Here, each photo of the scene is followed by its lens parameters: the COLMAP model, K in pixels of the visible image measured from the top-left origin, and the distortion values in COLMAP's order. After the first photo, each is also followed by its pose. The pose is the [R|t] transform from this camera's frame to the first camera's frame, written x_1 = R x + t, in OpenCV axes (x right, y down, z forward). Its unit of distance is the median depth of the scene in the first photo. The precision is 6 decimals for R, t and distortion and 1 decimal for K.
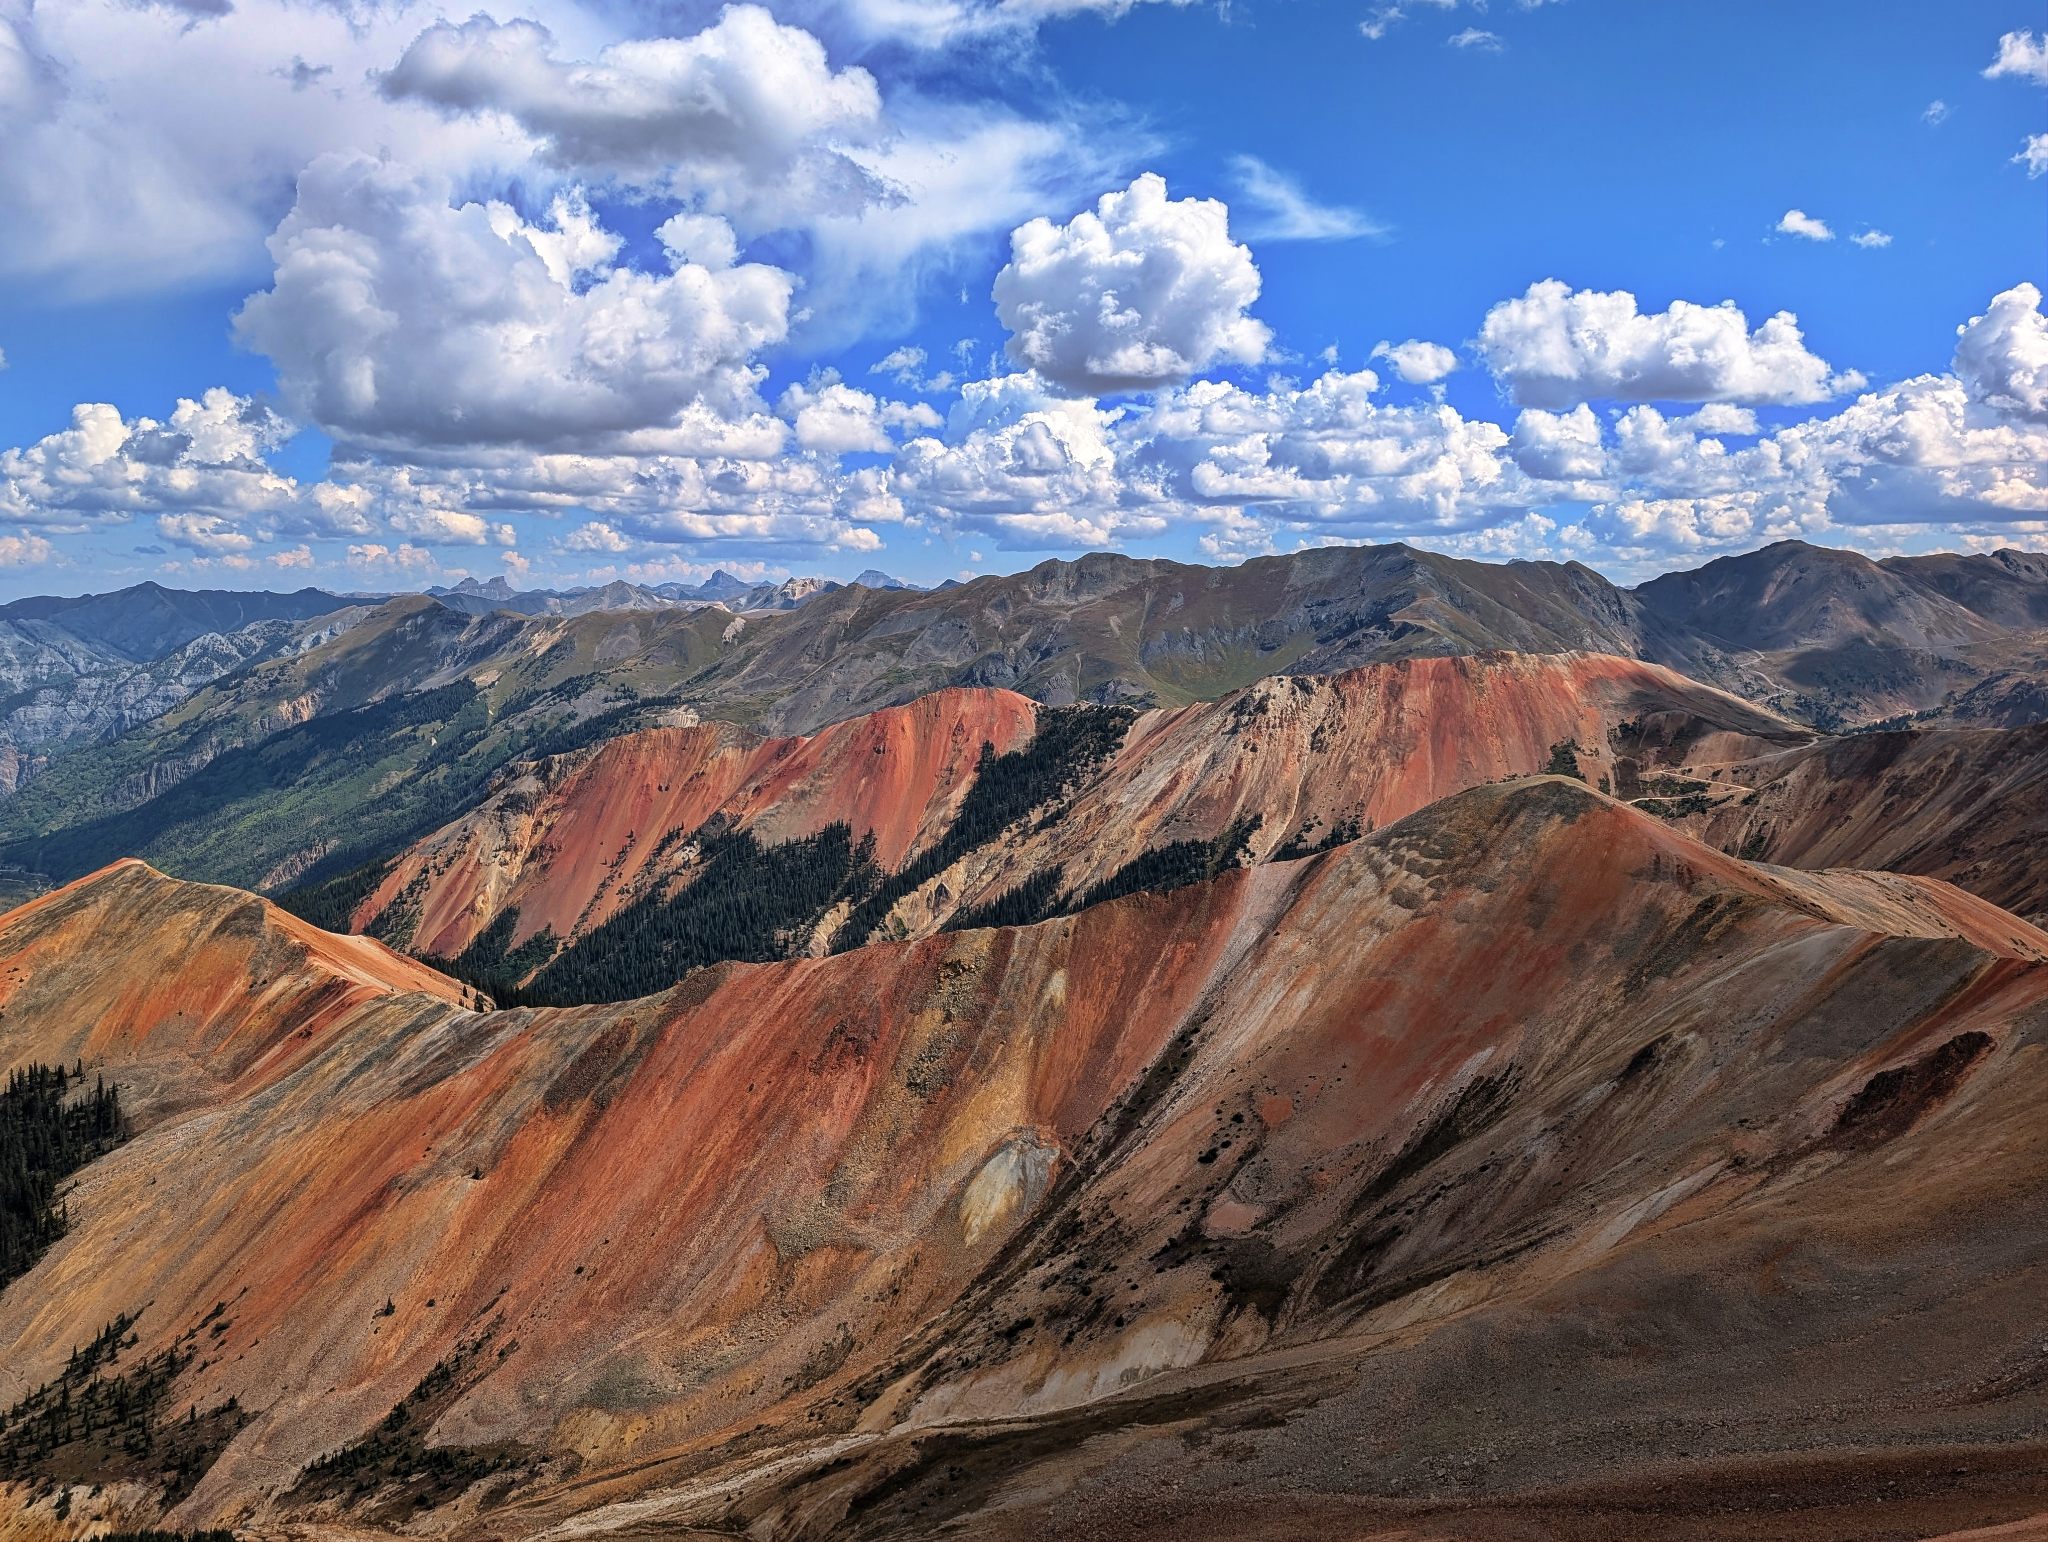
lens RADIAL K [[1573.2, 0, 1024.4], [0, 1573.2, 759.5], [0, 0, 1]] dist [0.053031, 0.000335]
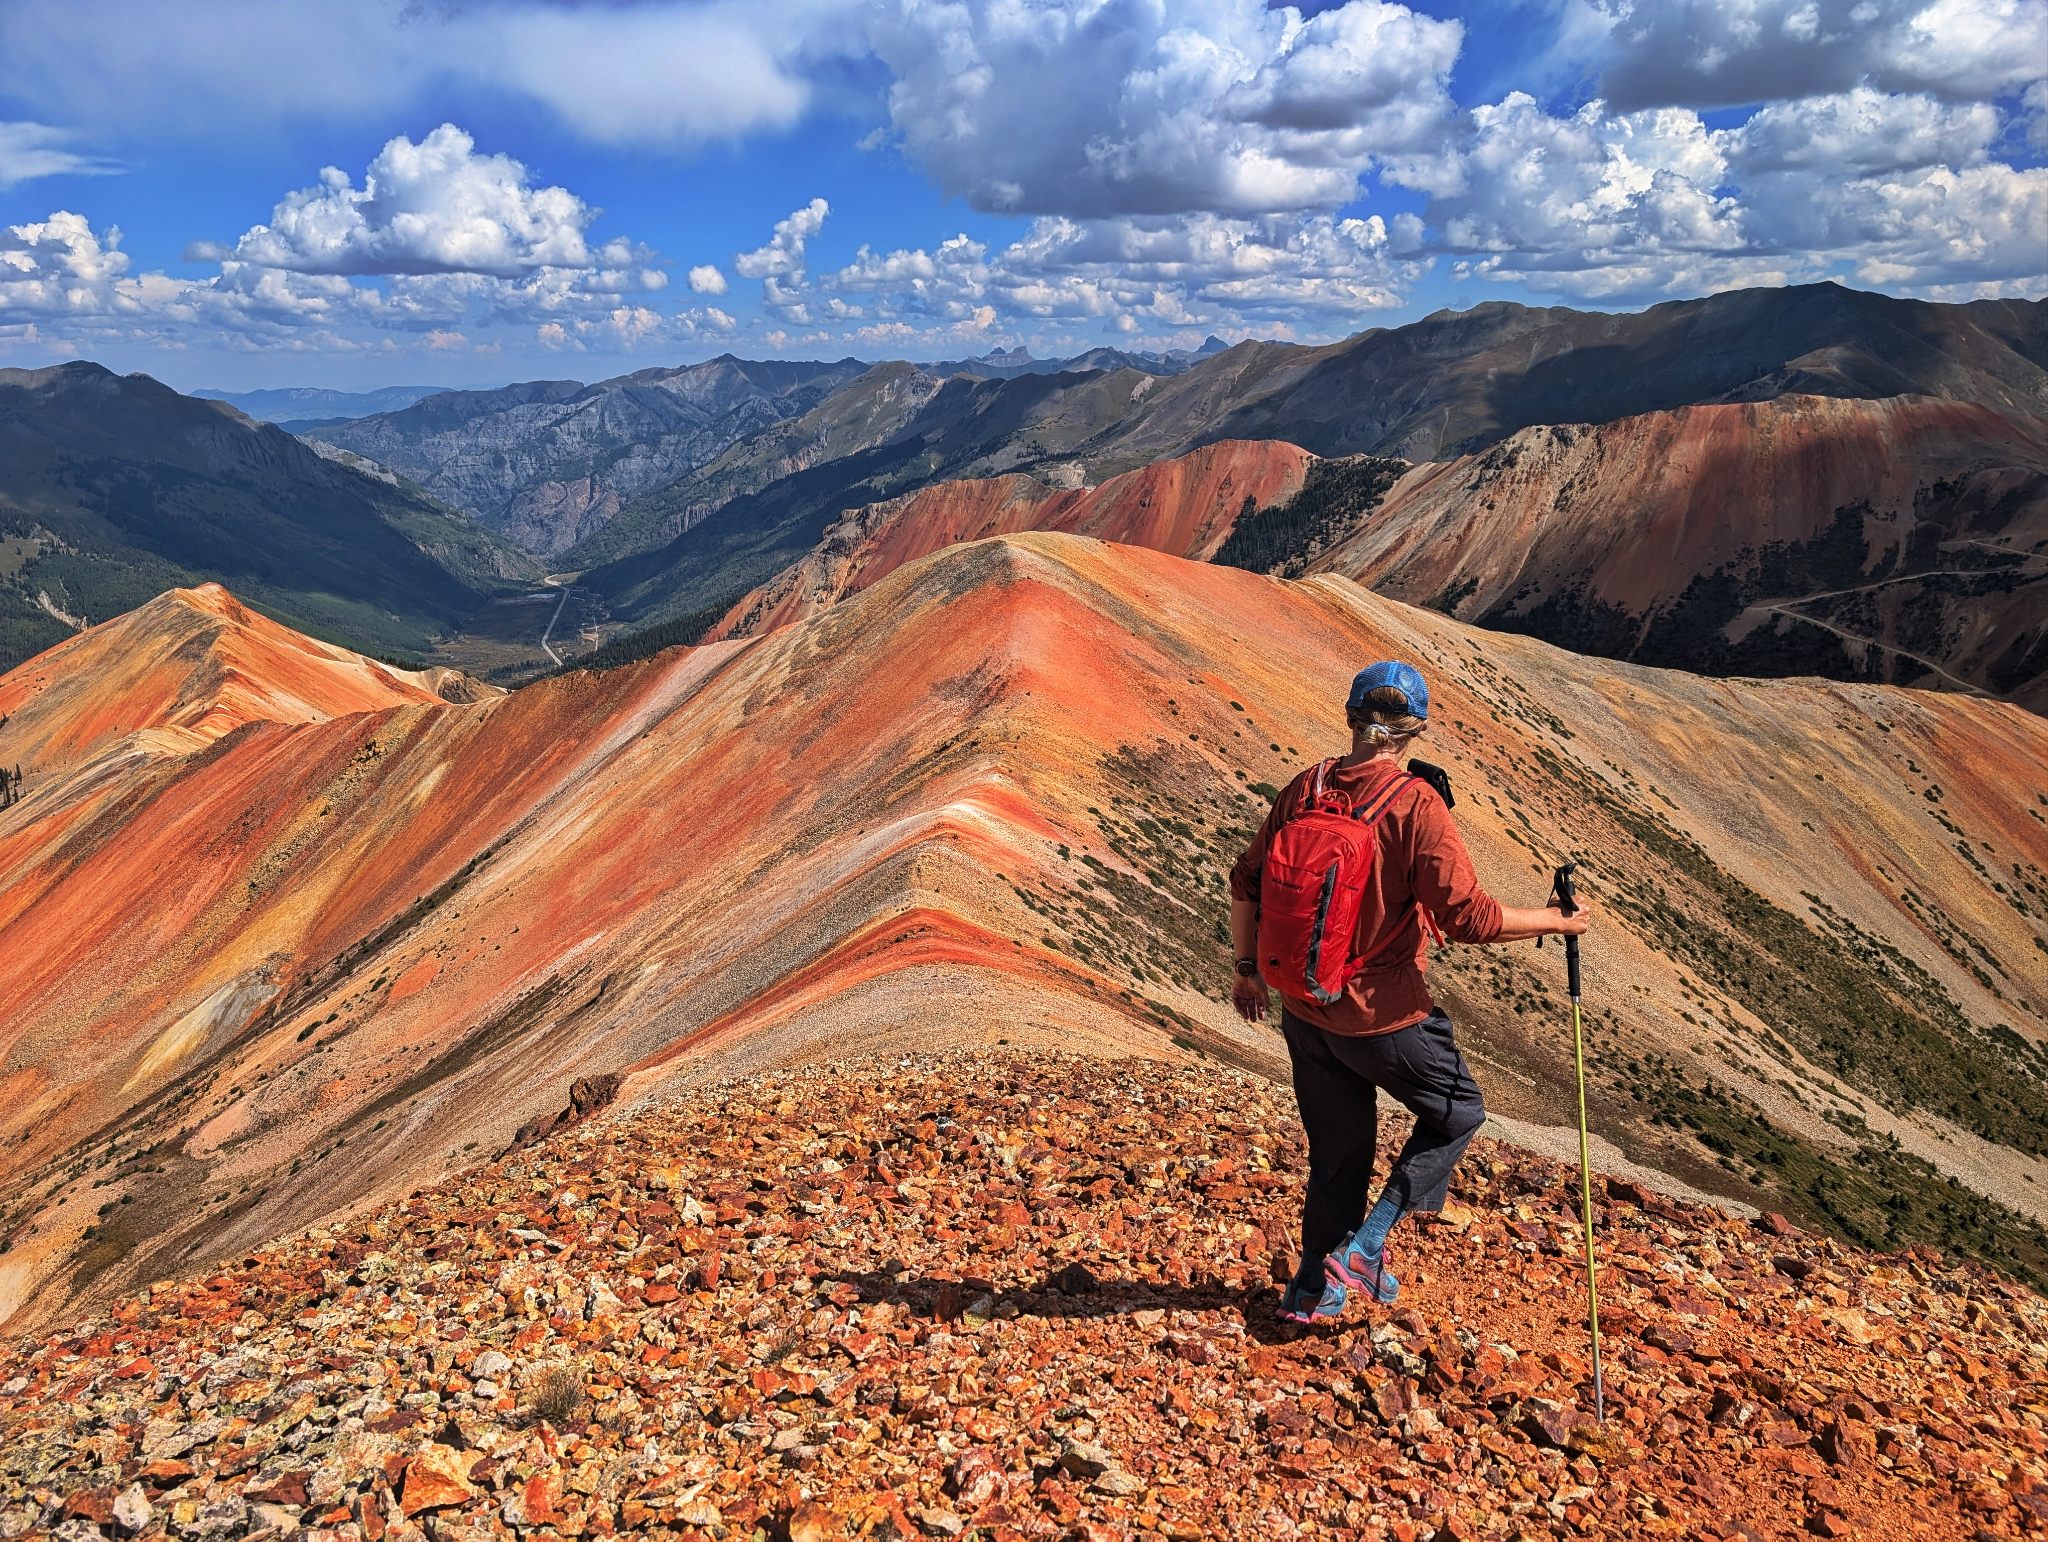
lens RADIAL K [[1415.6, 0, 1023.3], [0, 1415.6, 776.8], [0, 0, 1]] dist [0.011080, -0.001530]
pose [[0.951849, 0.073314, -0.297673, 0.128084], [-0.017885, 0.982610, 0.184817, 0.000228], [0.306046, -0.170594, 0.936607, 0.099690]]
